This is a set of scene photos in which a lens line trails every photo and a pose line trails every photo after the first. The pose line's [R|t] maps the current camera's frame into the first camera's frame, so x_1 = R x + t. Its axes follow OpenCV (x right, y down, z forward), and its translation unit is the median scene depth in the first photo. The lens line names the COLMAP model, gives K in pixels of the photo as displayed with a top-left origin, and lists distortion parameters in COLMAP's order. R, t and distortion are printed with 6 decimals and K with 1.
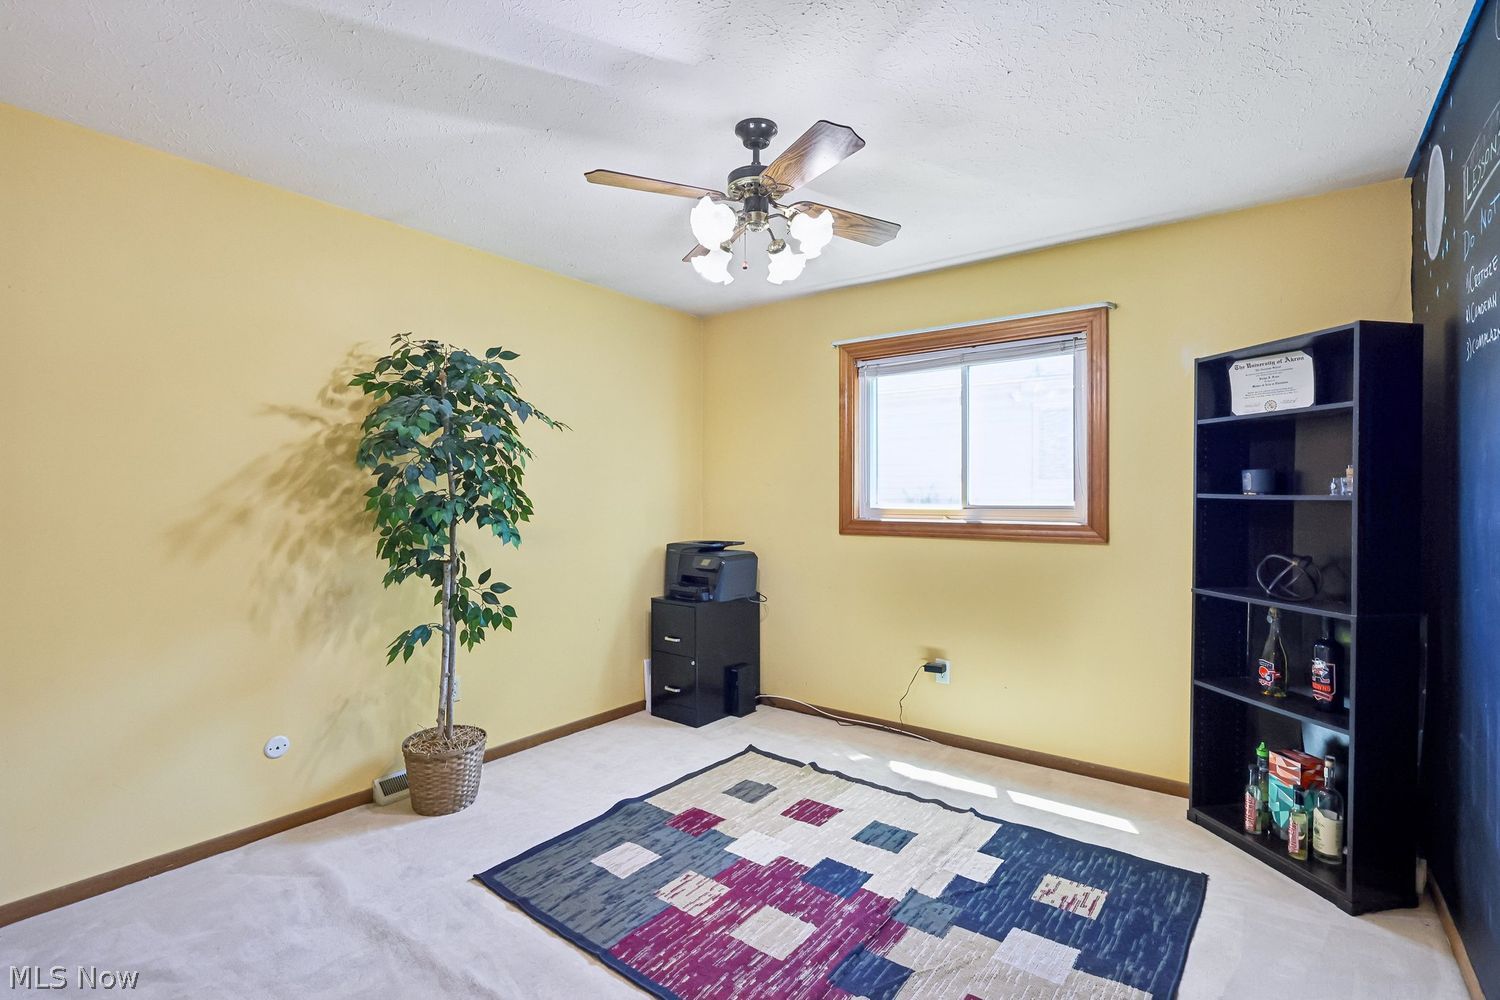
lens RADIAL K [[705.4, 0, 754.3], [0, 705.4, 500.2], [0, 0, 1]] dist [0.002096, 0.000679]
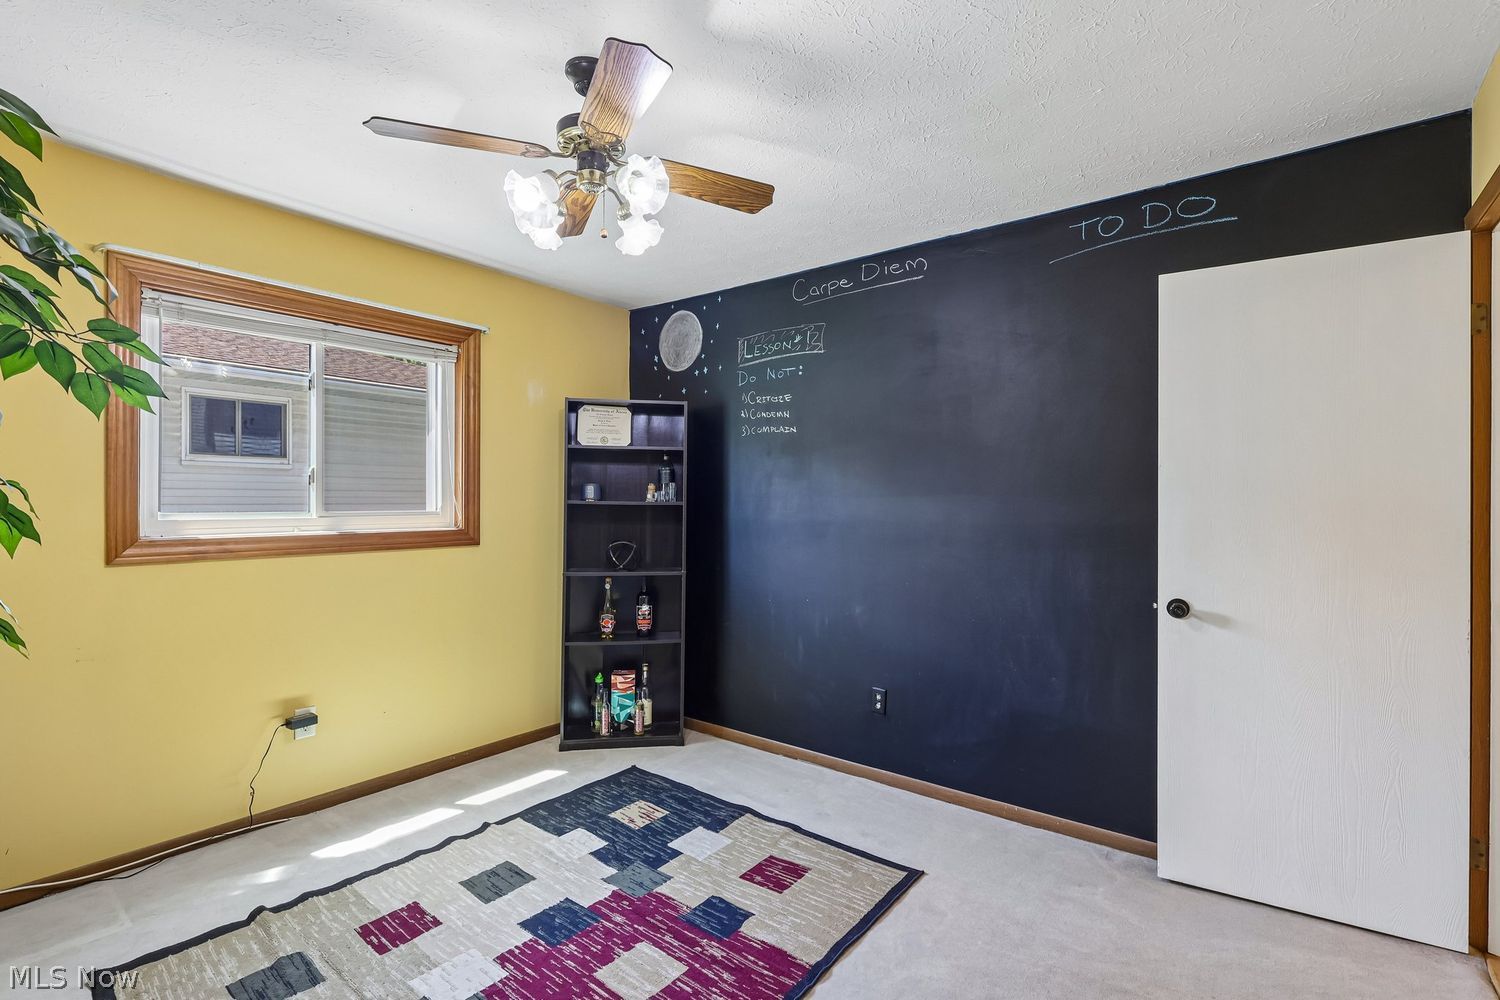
lens RADIAL K [[705.4, 0, 754.2], [0, 705.4, 498.9], [0, 0, 1]] dist [0.002096, 0.000679]
pose [[0.006409, 0.003351, 0.999974, -0.717166], [0.002286, 0.999992, -0.003366, -0.006890], [-0.999977, 0.002307, 0.006401, 0.669360]]
